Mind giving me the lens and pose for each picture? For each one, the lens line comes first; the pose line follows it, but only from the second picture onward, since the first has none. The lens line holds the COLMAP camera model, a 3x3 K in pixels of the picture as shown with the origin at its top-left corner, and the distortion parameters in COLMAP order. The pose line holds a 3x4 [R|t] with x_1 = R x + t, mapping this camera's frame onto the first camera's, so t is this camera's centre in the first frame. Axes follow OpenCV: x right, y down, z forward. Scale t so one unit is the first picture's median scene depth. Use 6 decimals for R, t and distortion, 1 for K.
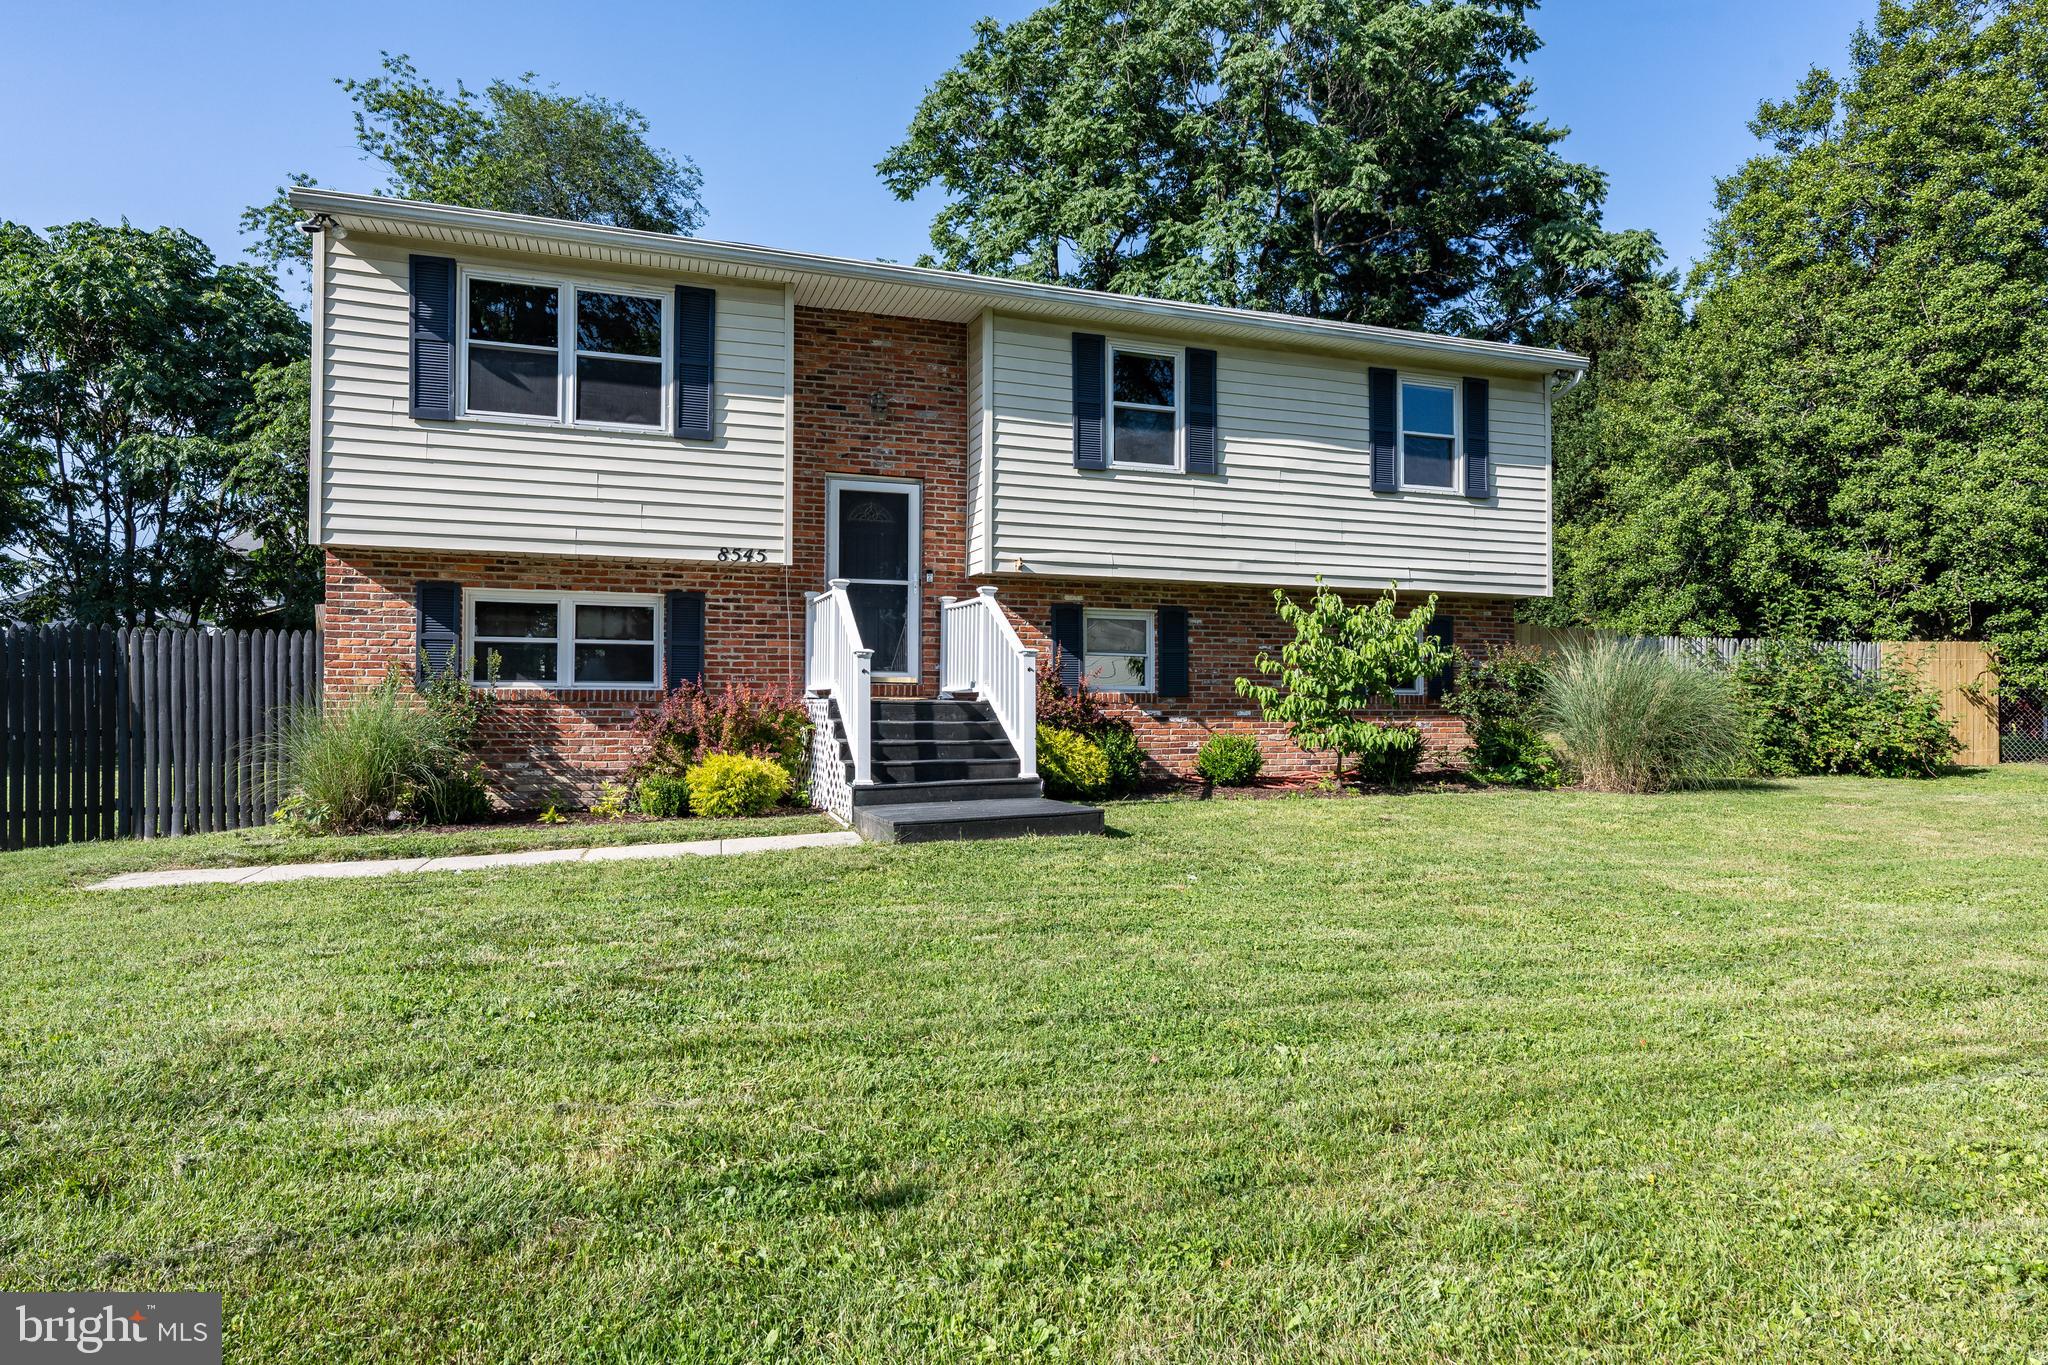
lens RADIAL K [[1223.8, 0, 1014.6], [0, 1223.8, 695.7], [0, 0, 1]] dist [-0.001541, 0.000712]
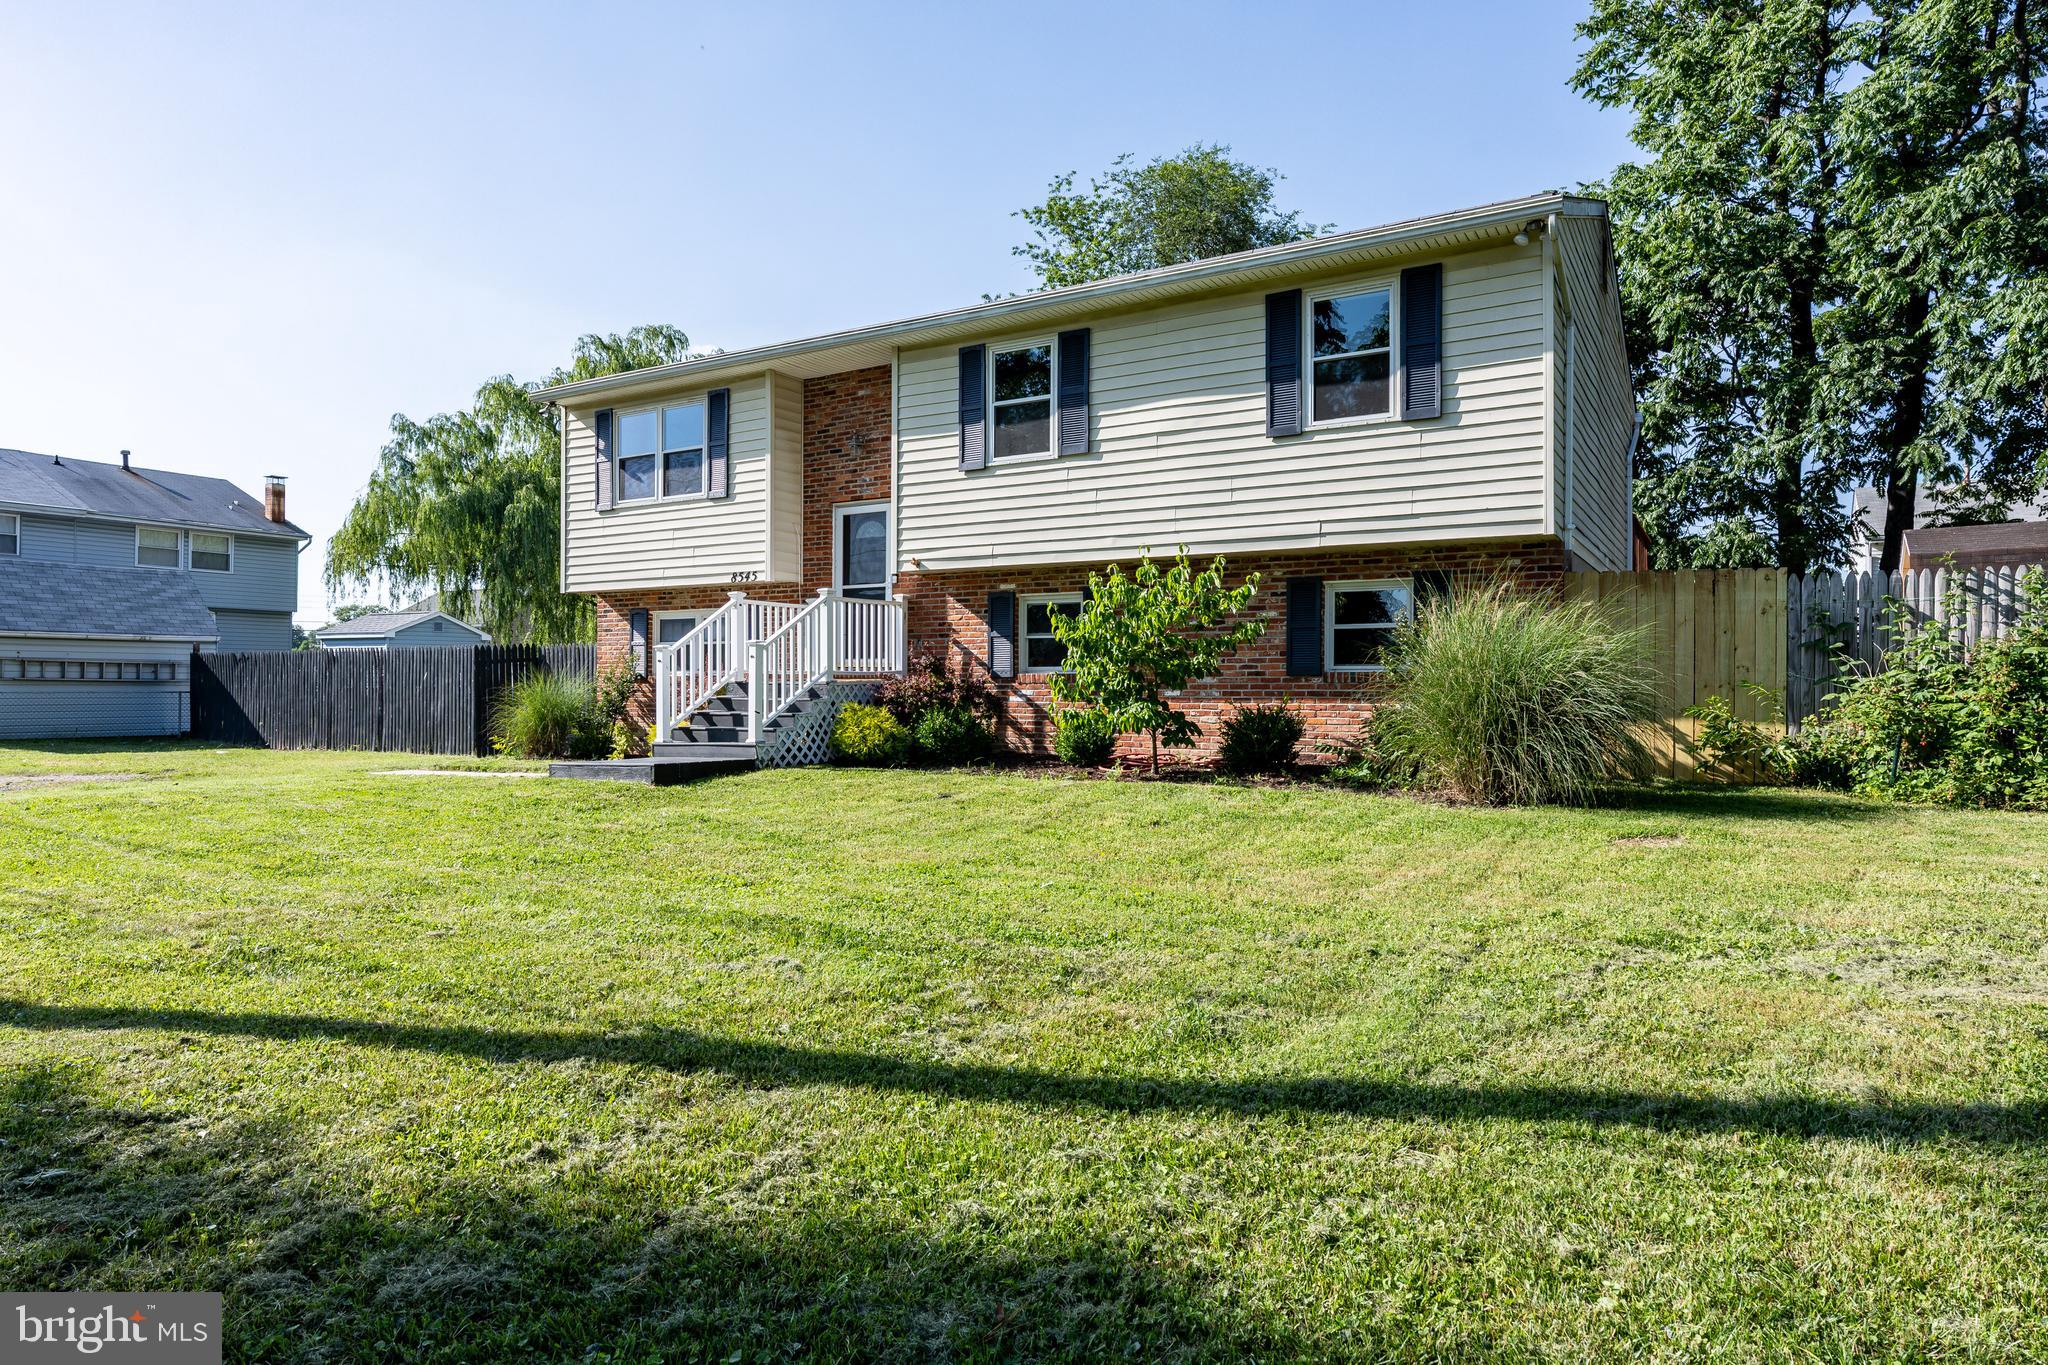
lens RADIAL K [[1223.8, 0, 1012.8], [0, 1223.8, 682.5], [0, 0, 1]] dist [-0.001541, 0.000712]
pose [[0.617850, -0.004208, -0.786285, 0.900836], [0.007476, 0.999972, 0.000523, 0.004373], [0.786260, -0.006202, 0.617864, 0.336547]]
